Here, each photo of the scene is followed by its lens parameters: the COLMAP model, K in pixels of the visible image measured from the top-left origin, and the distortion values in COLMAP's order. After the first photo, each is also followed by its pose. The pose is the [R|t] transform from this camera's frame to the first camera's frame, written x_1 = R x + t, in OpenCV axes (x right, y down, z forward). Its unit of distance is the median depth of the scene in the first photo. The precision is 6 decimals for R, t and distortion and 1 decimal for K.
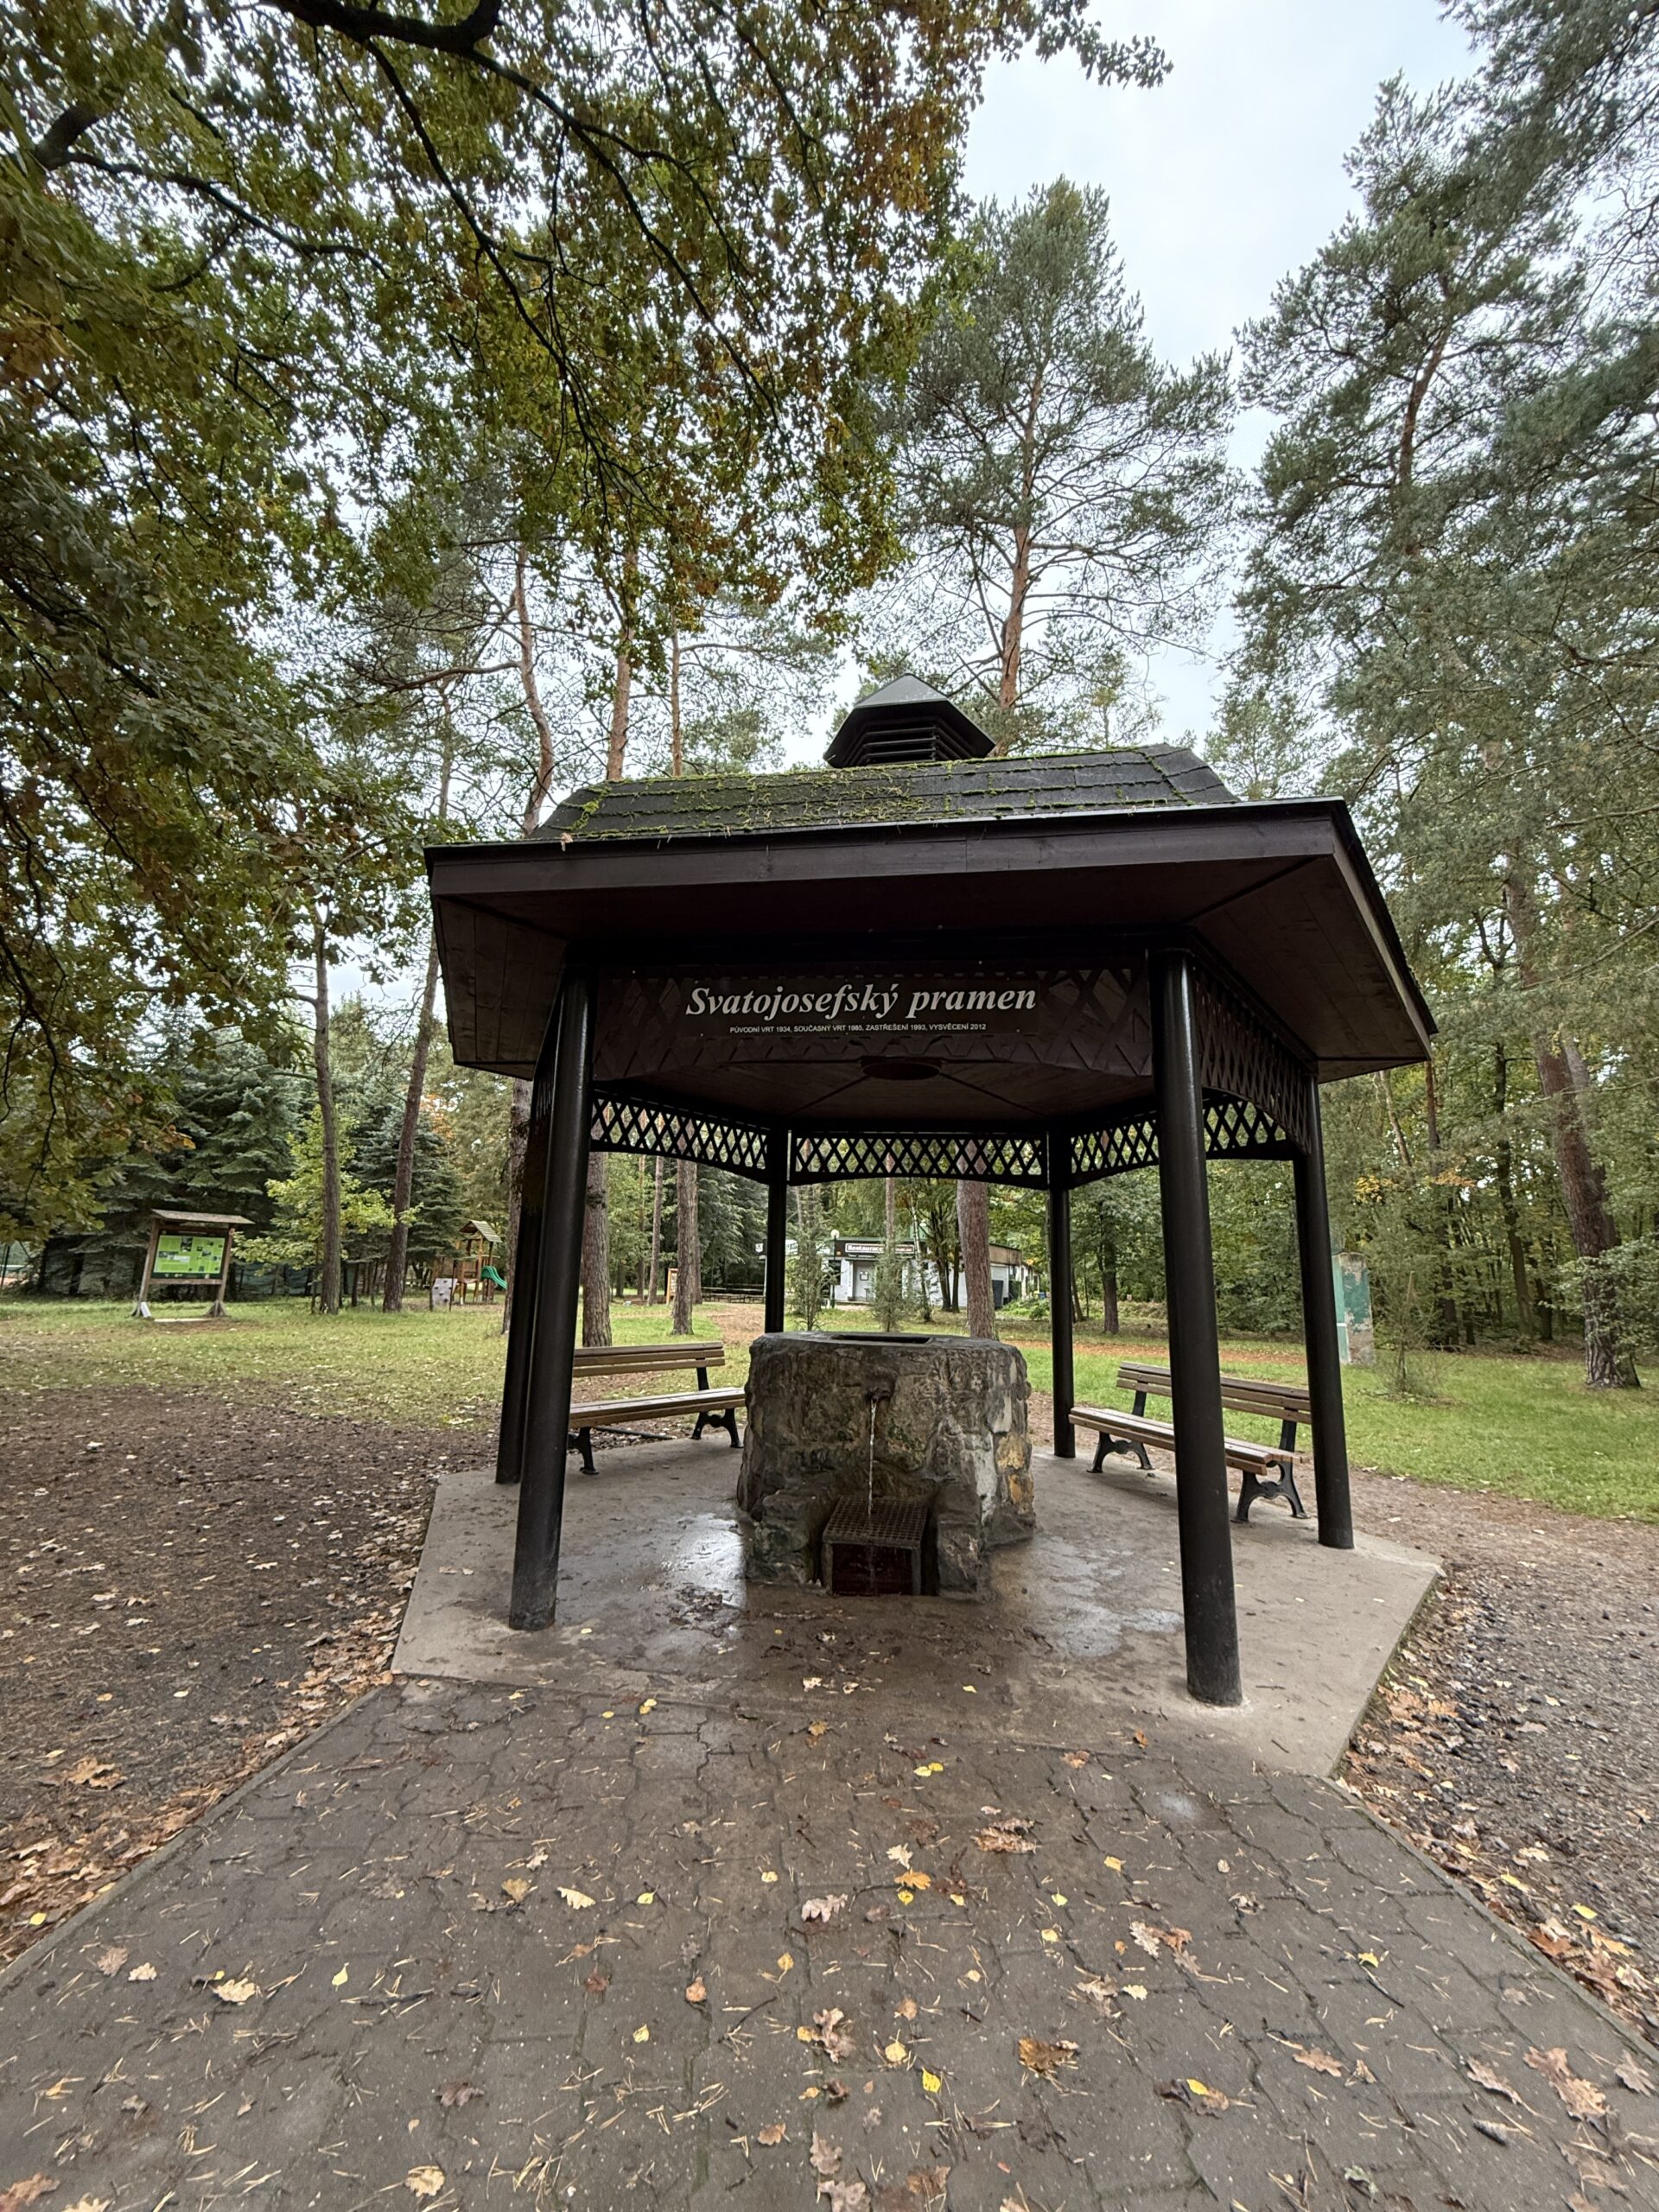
lens RADIAL K [[879.7, 0, 821.0], [0, 879.7, 1097.2], [0, 0, 1]] dist [0.002260, -0.000043]
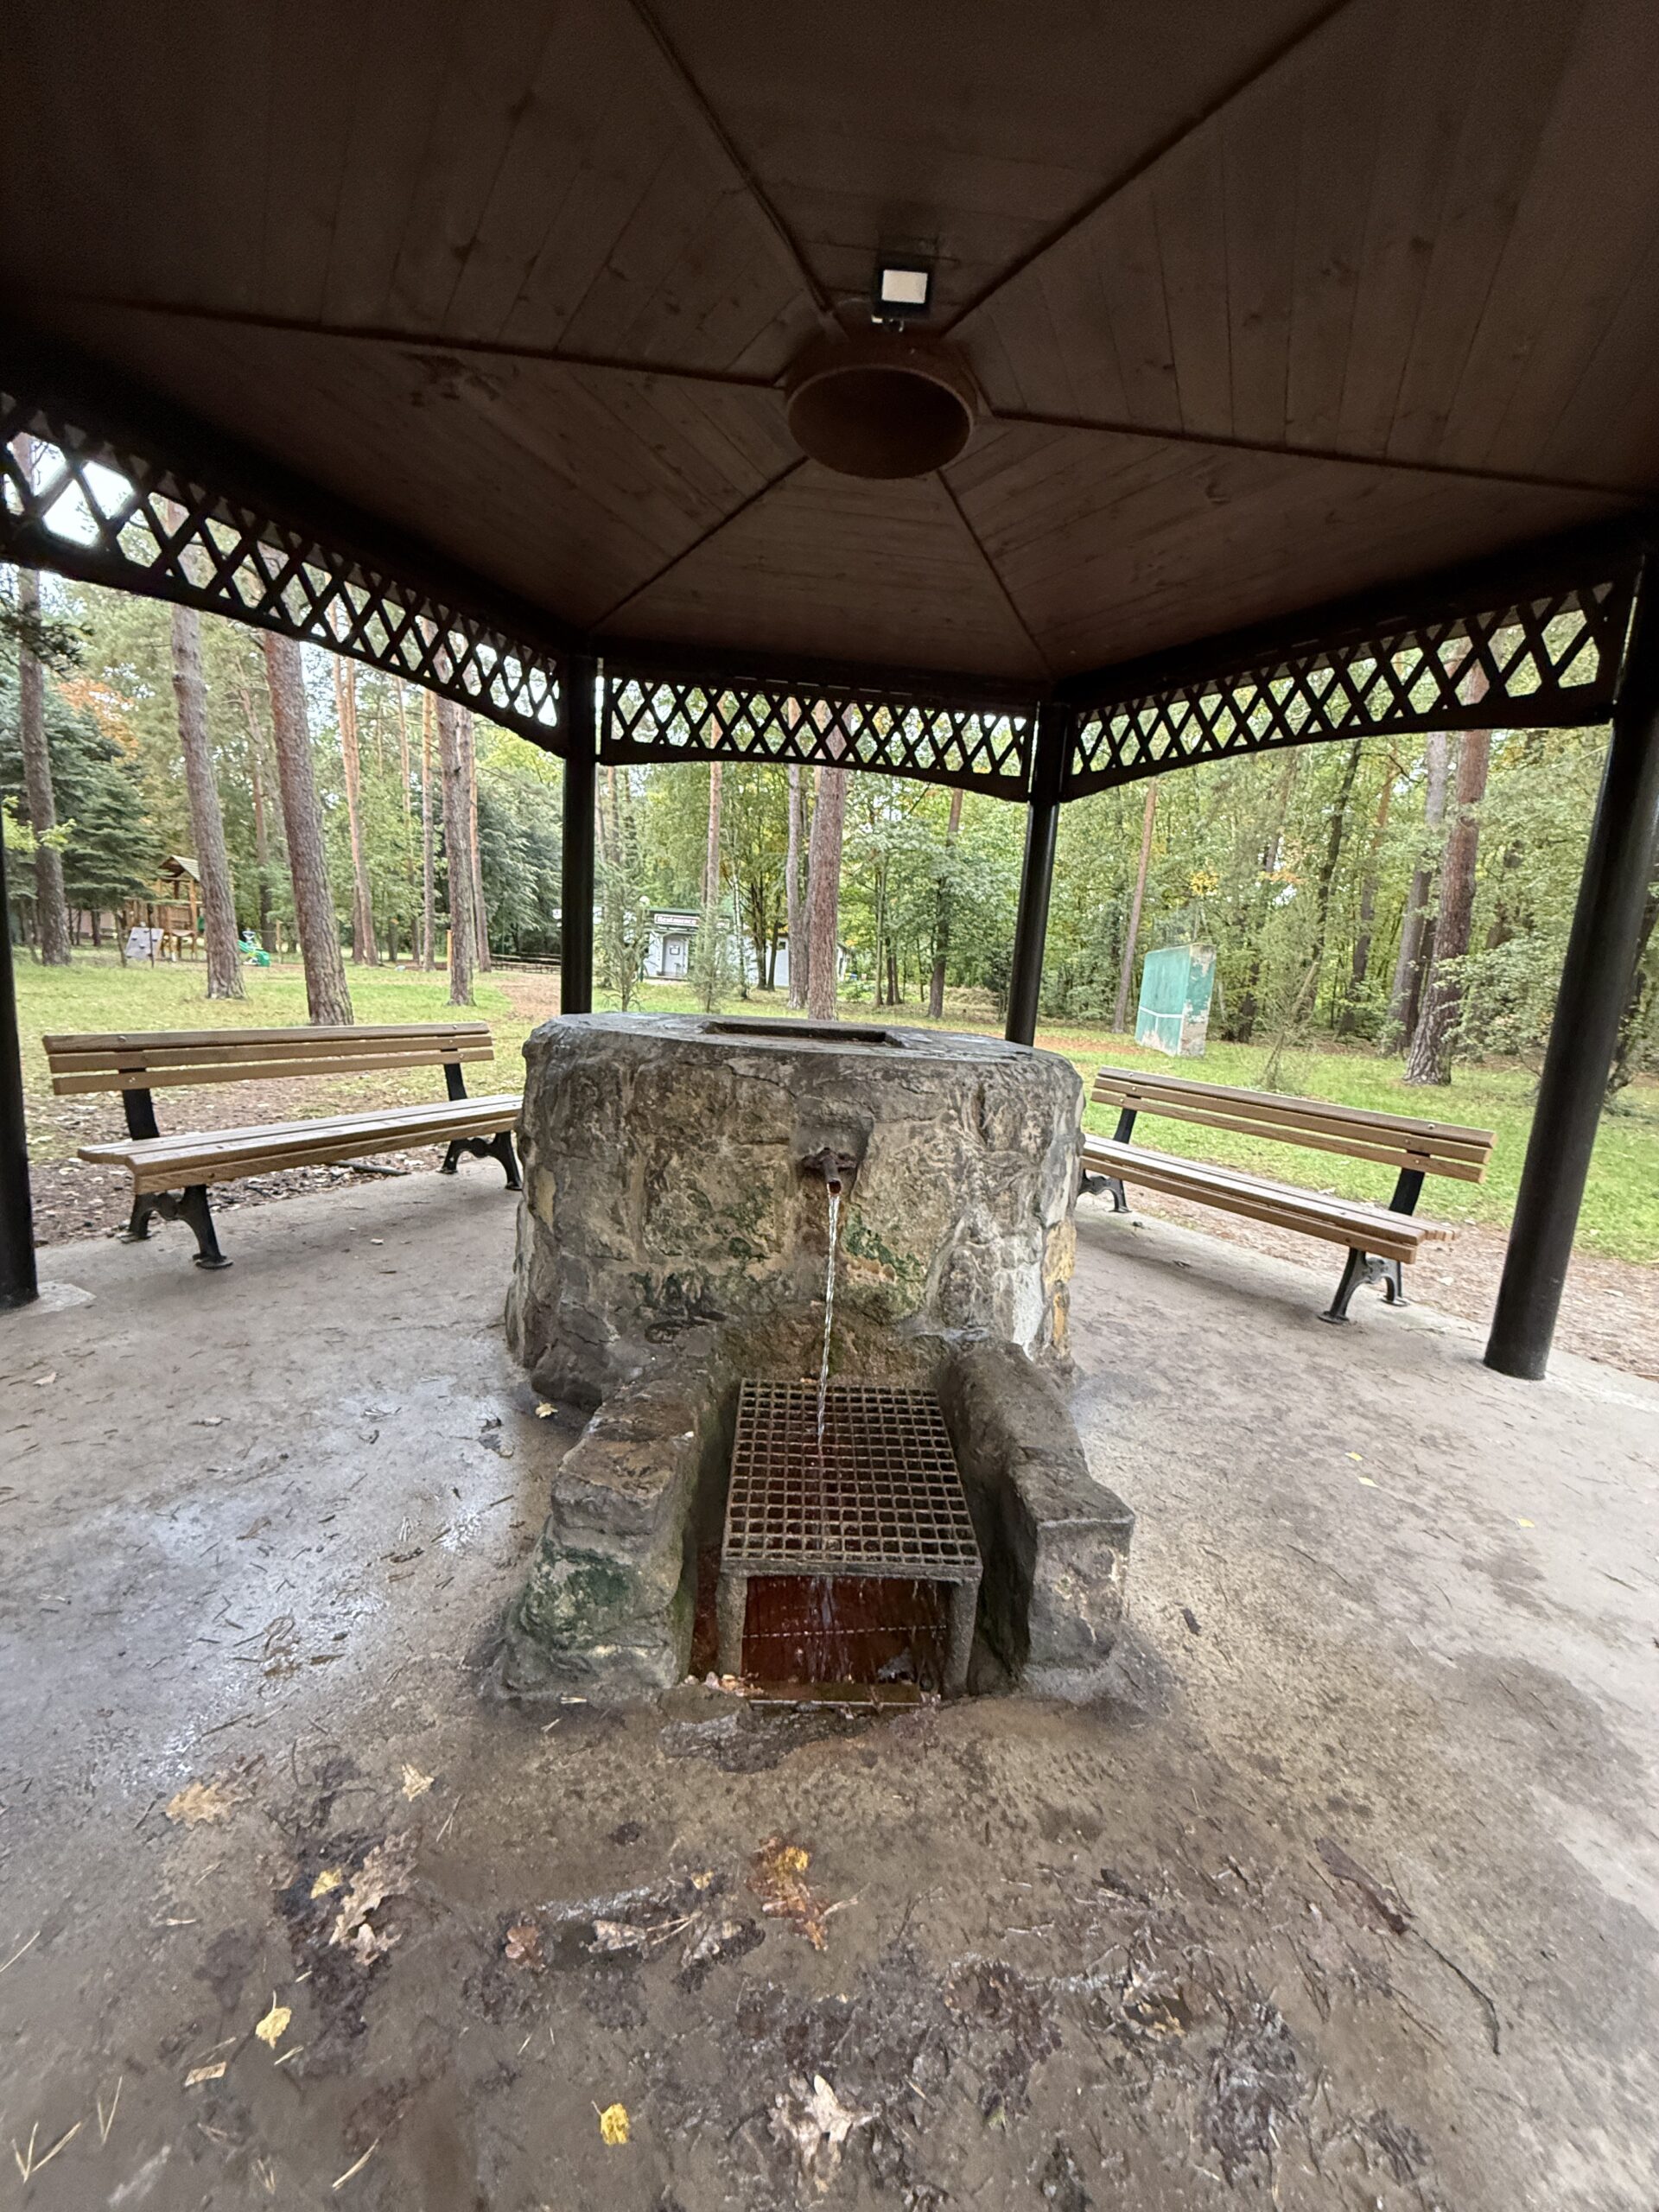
lens RADIAL K [[879.7, 0, 829.9], [0, 879.7, 1097.6], [0, 0, 1]] dist [0.002260, -0.000043]
pose [[0.973506, 0.005672, 0.228592, -0.023765], [-0.085998, 0.935379, 0.343030, 0.111168], [-0.211874, -0.353600, 0.911085, 0.431199]]
